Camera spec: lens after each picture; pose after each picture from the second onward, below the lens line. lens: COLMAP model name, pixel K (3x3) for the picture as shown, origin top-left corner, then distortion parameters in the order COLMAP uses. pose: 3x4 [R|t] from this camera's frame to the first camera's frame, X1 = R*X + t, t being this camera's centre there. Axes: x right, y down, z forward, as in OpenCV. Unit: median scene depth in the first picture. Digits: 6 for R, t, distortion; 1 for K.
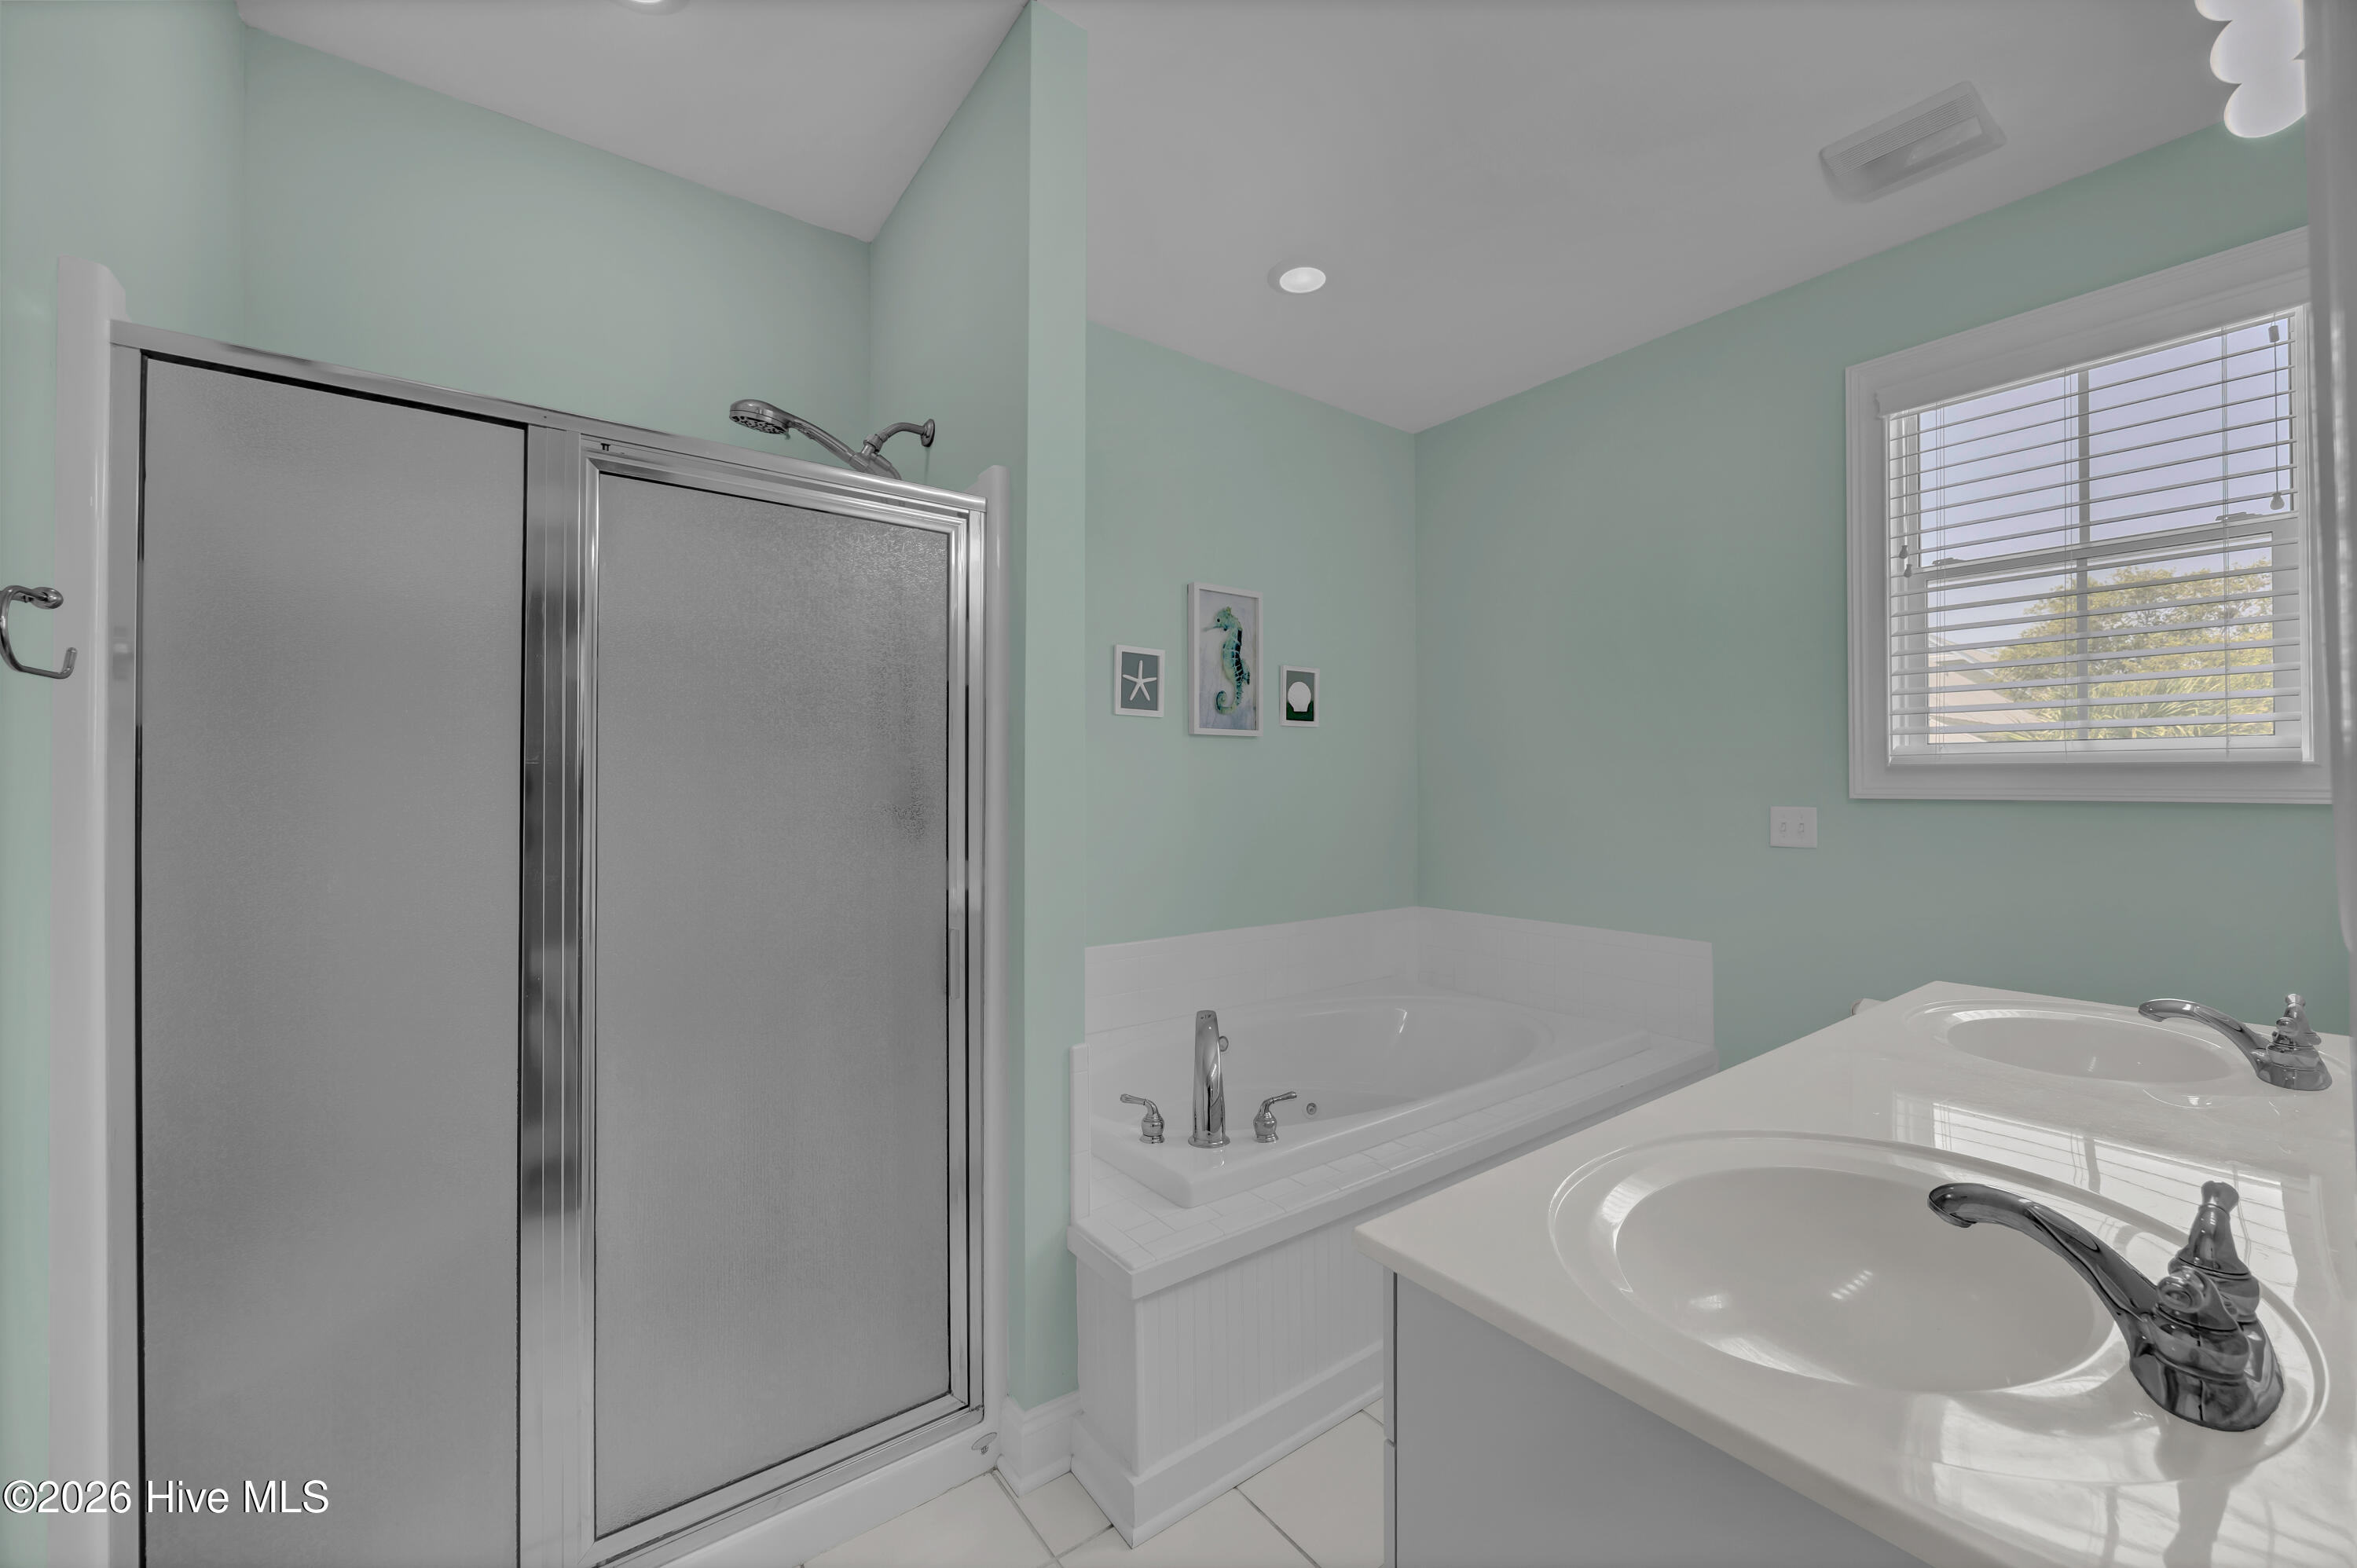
lens RADIAL K [[914.6, 0, 1197.2], [0, 914.6, 783.5], [0, 0, 1]] dist [-0.005728, 0.000458]
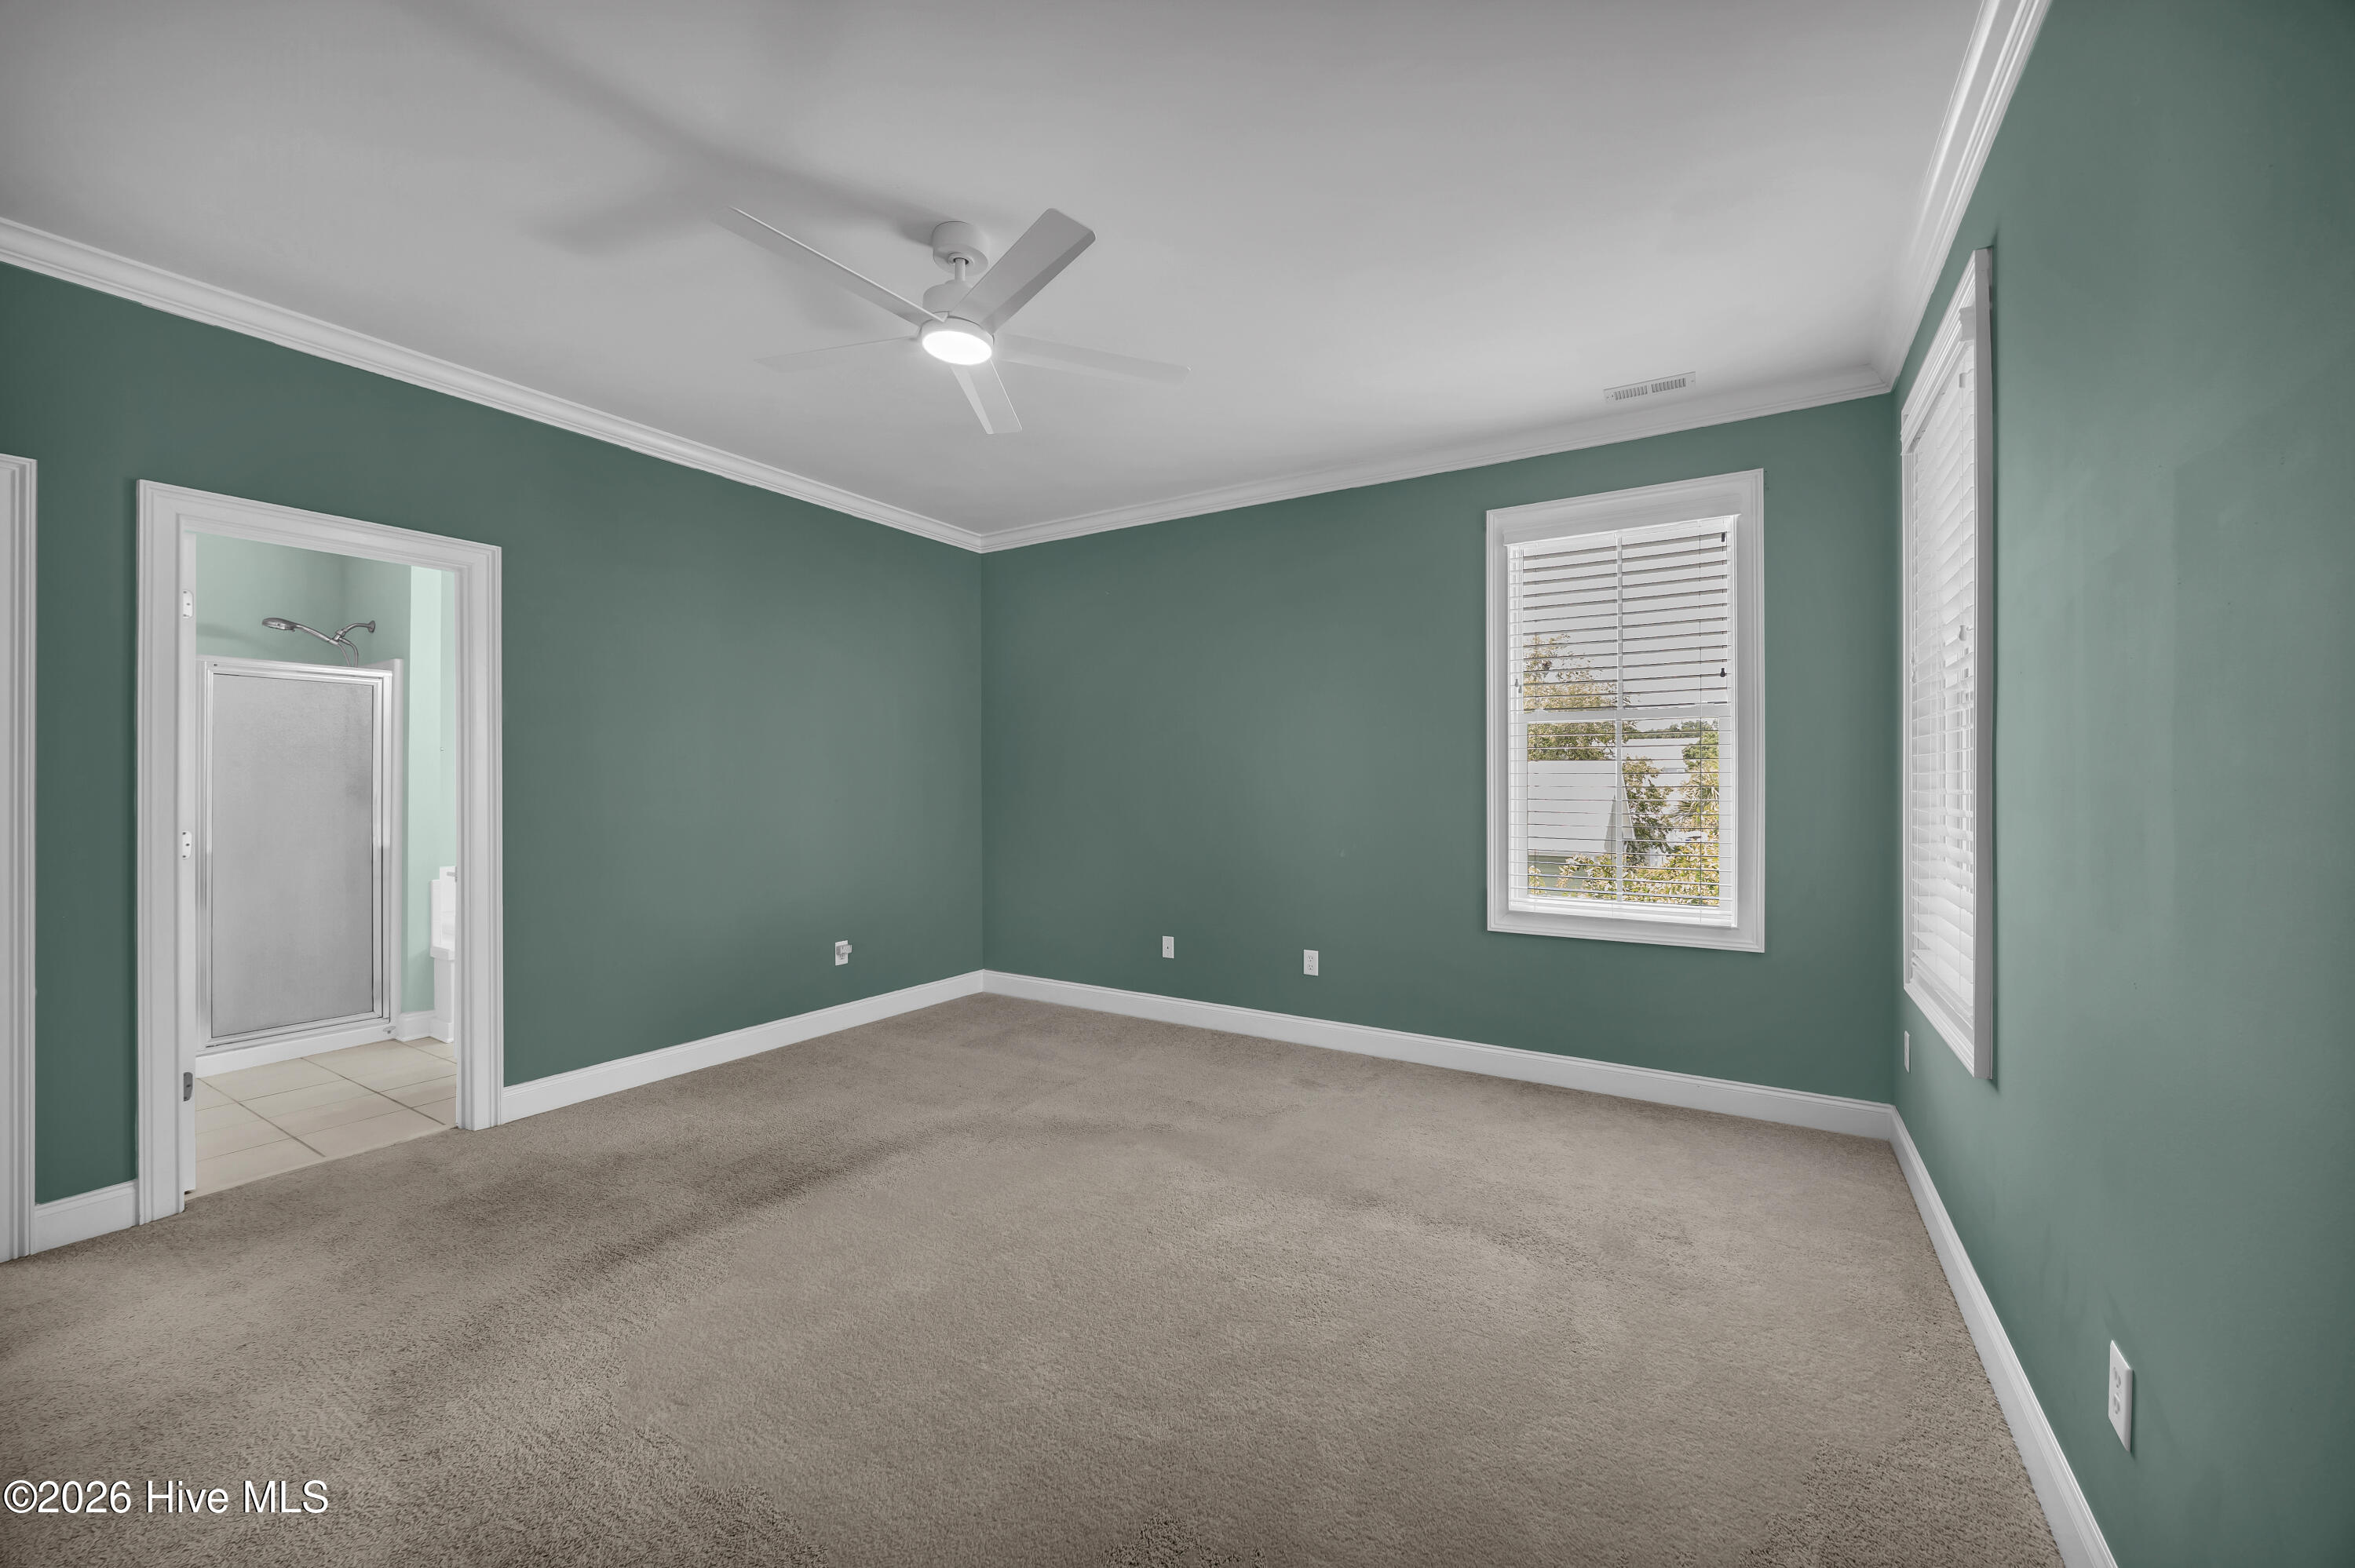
lens RADIAL K [[913.7, 0, 1176.2], [0, 913.7, 791.7], [0, 0, 1]] dist [-0.005728, 0.000458]
pose [[0.933287, -0.005698, 0.359086, 0.228553], [0.002105, 0.999944, 0.010397, 0.000110], [-0.359125, -0.008948, 0.933247, -0.552617]]
